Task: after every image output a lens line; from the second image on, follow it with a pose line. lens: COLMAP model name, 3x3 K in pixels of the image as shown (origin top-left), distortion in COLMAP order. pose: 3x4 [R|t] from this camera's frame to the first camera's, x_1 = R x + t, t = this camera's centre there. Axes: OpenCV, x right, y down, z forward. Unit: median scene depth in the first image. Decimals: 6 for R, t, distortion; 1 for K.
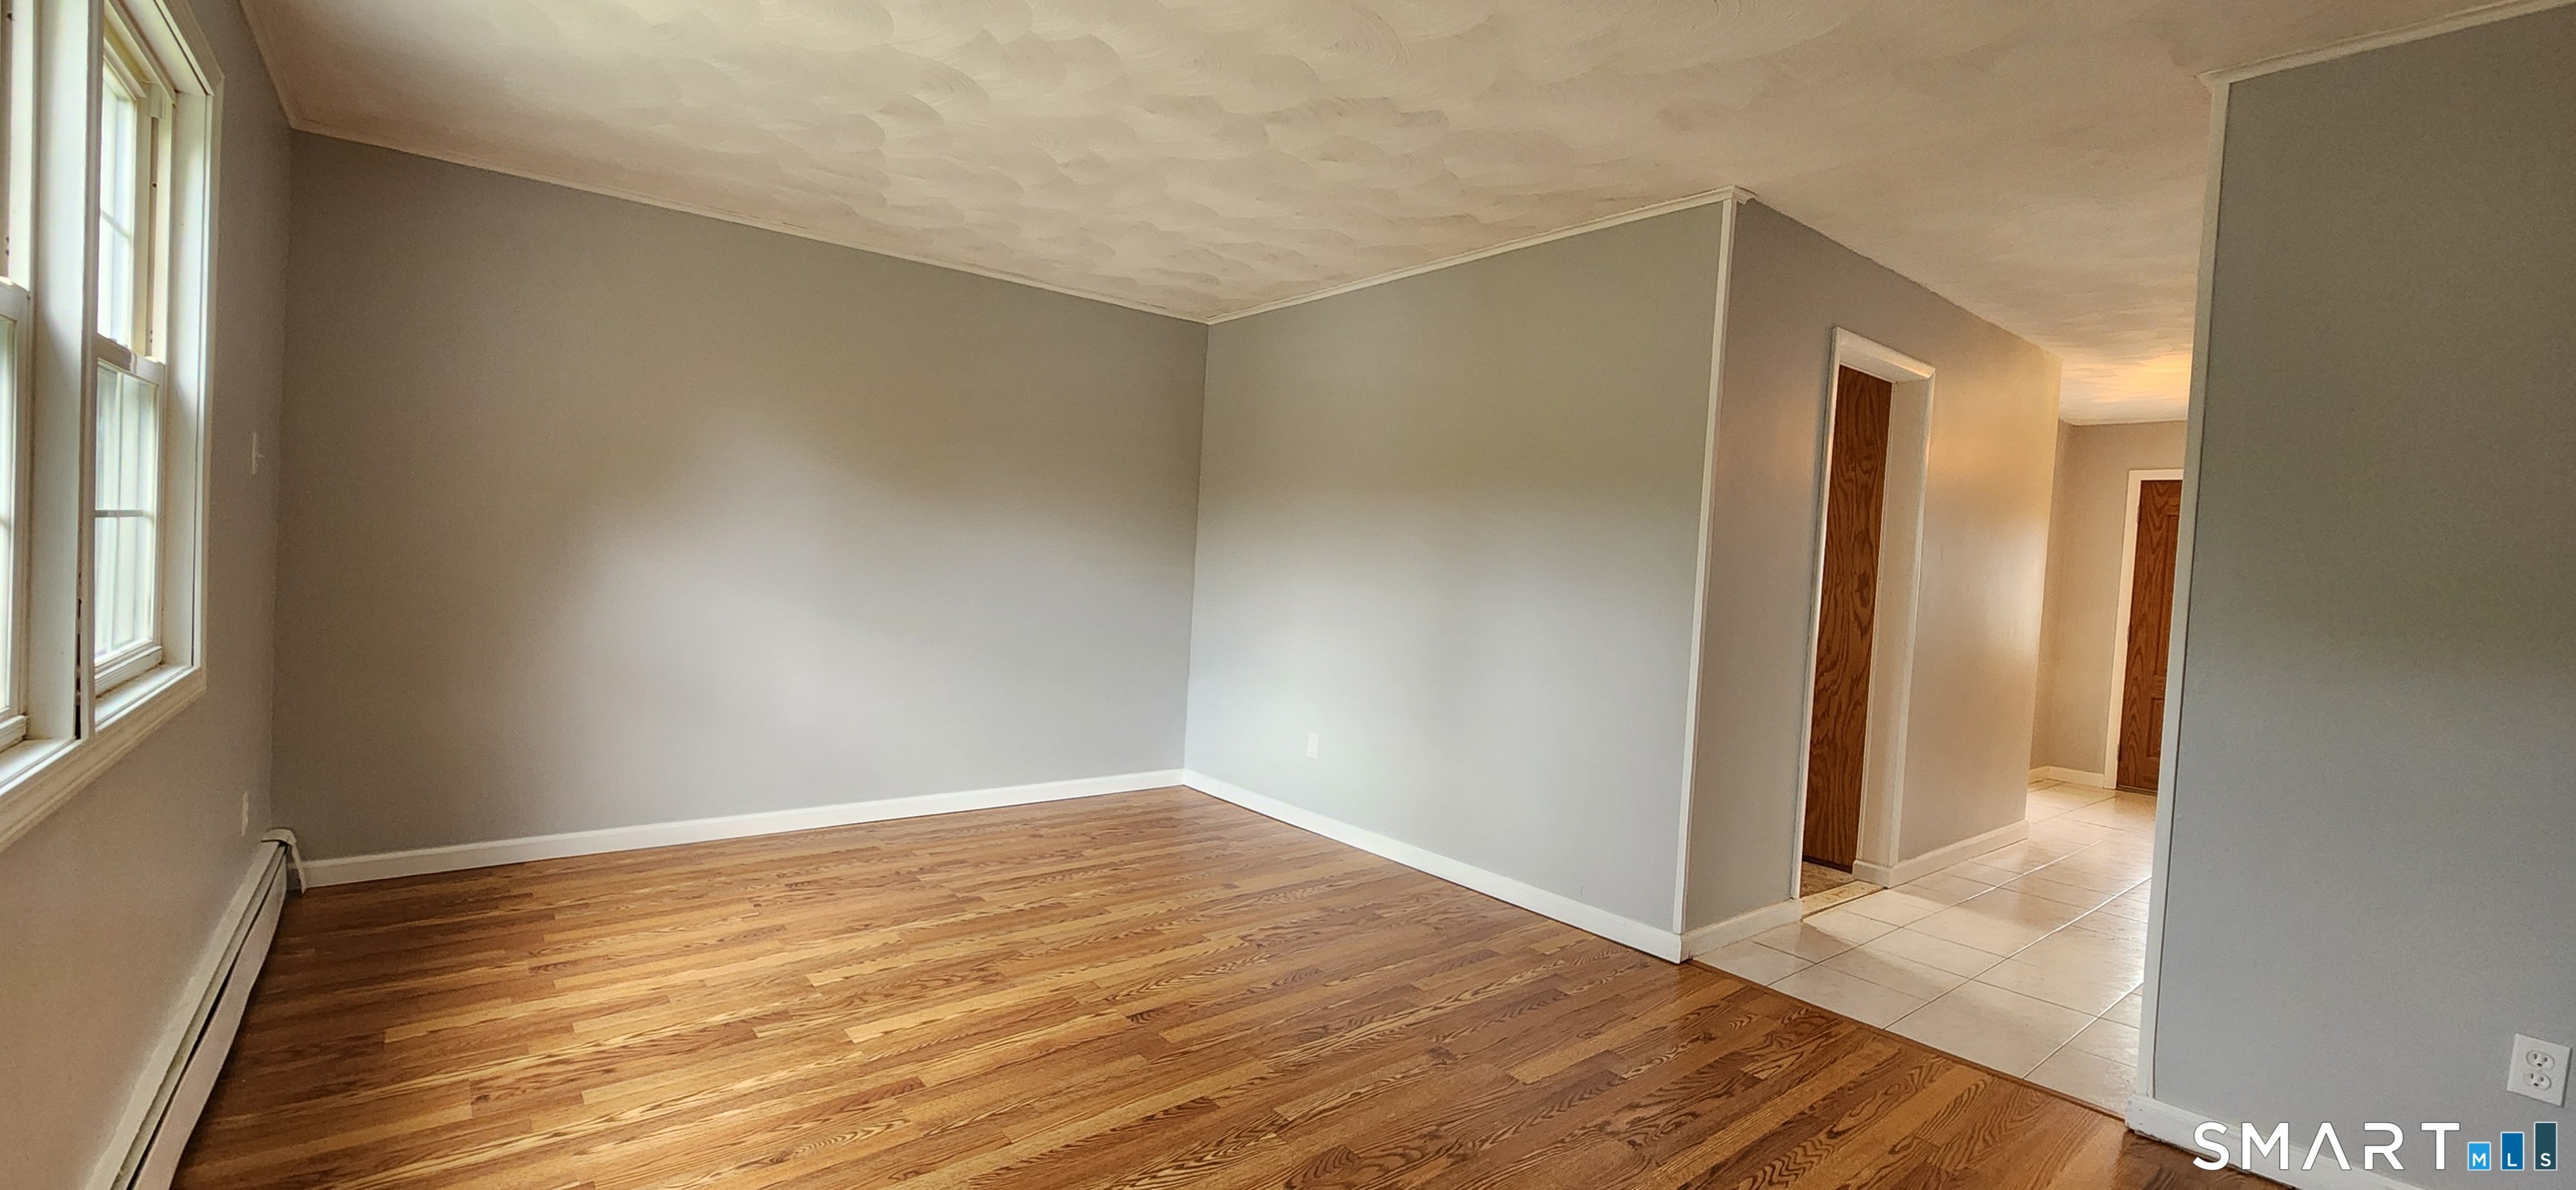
lens RADIAL K [[1053.5, 0, 1269.5], [0, 1053.5, 585.7], [0, 0, 1]] dist [-0.000162, -0.000430]
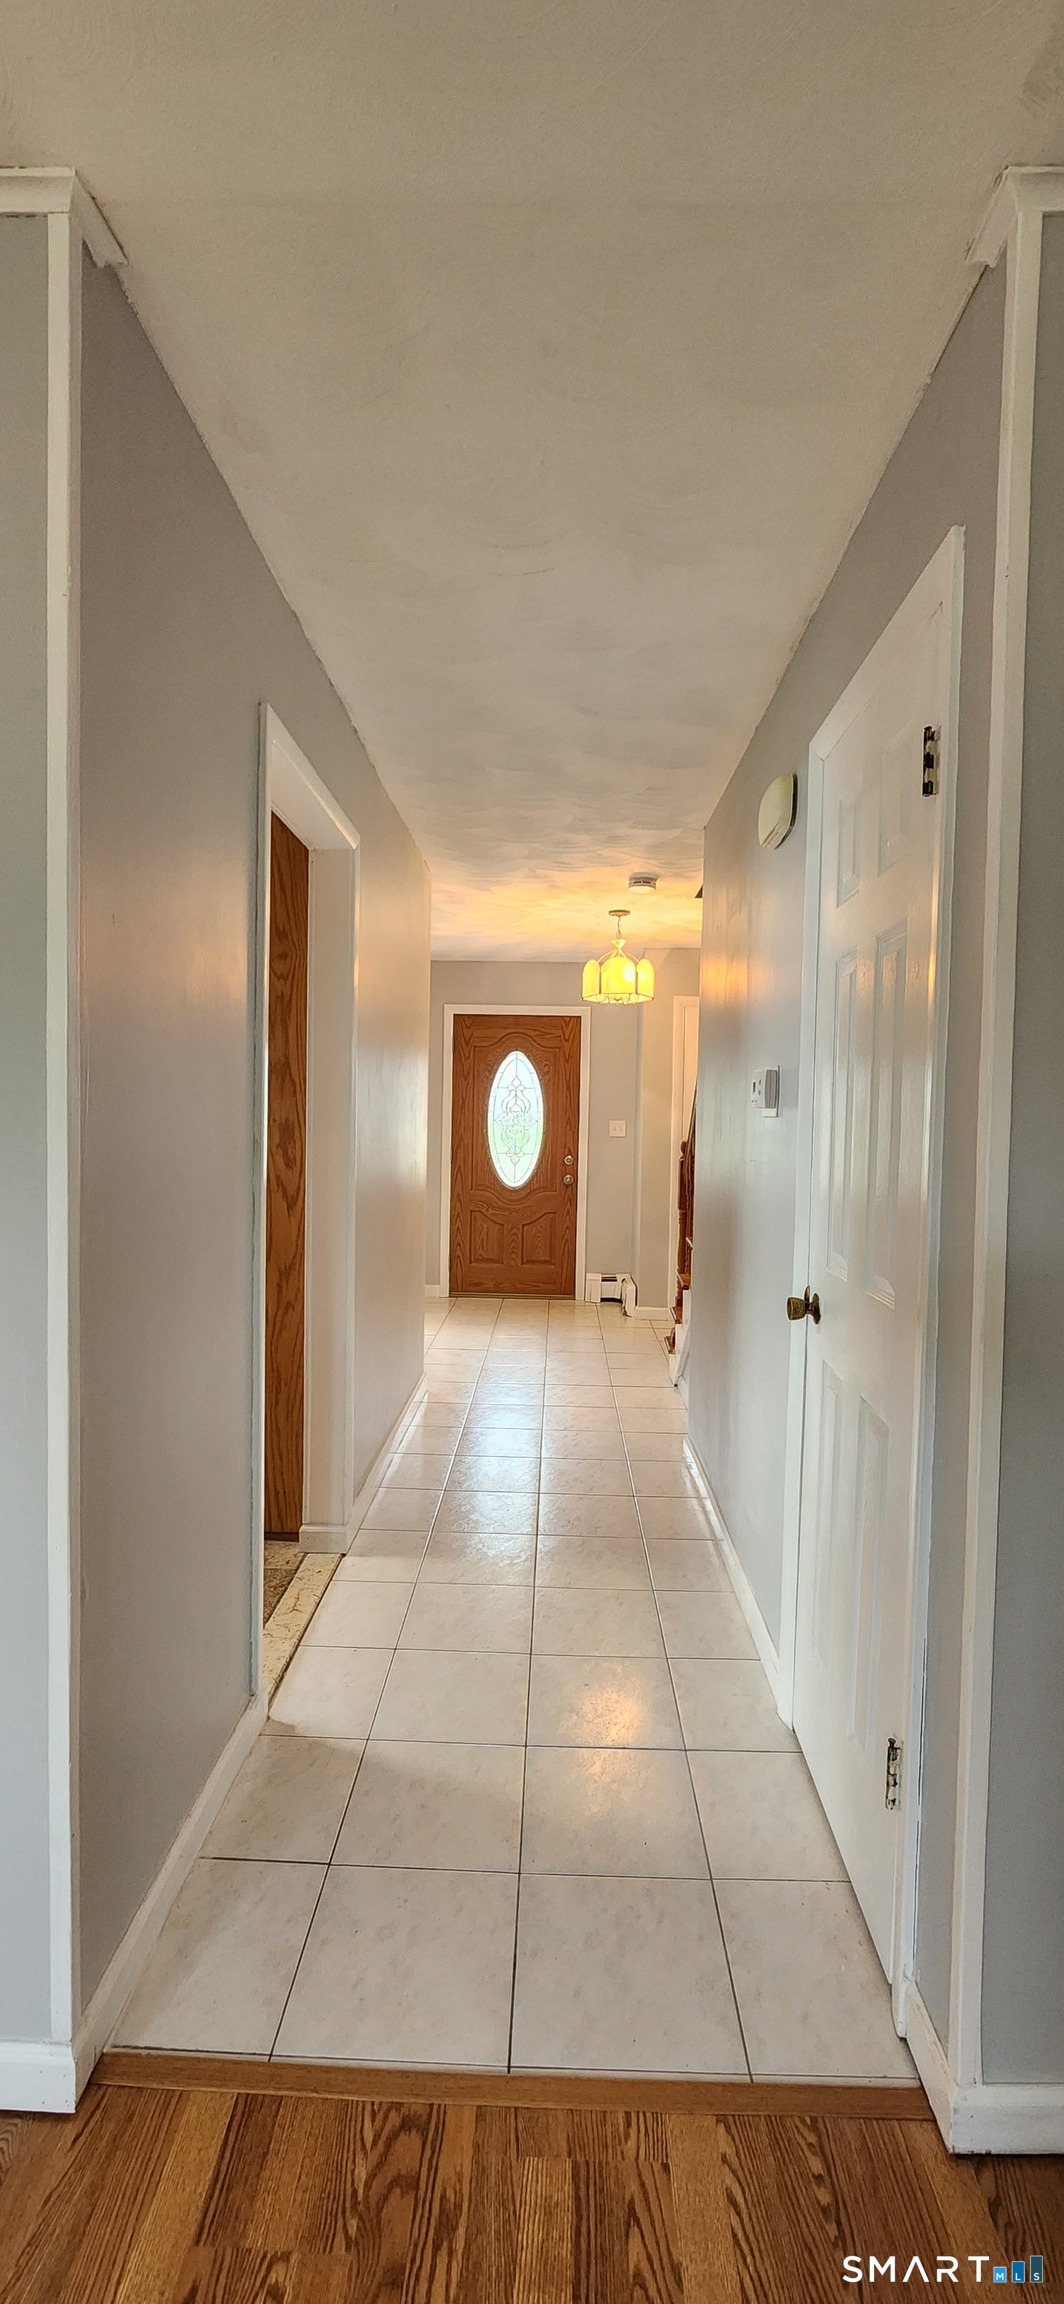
lens RADIAL K [[942.2, 0, 526.4], [0, 942.2, 1141.8], [0, 0, 1]] dist [-0.000162, -0.000430]
pose [[0.646488, -0.071081, 0.759605, 0.256362], [0.046158, 0.997471, 0.054055, -0.035344], [-0.761526, 0.000116, 0.648134, 0.642275]]
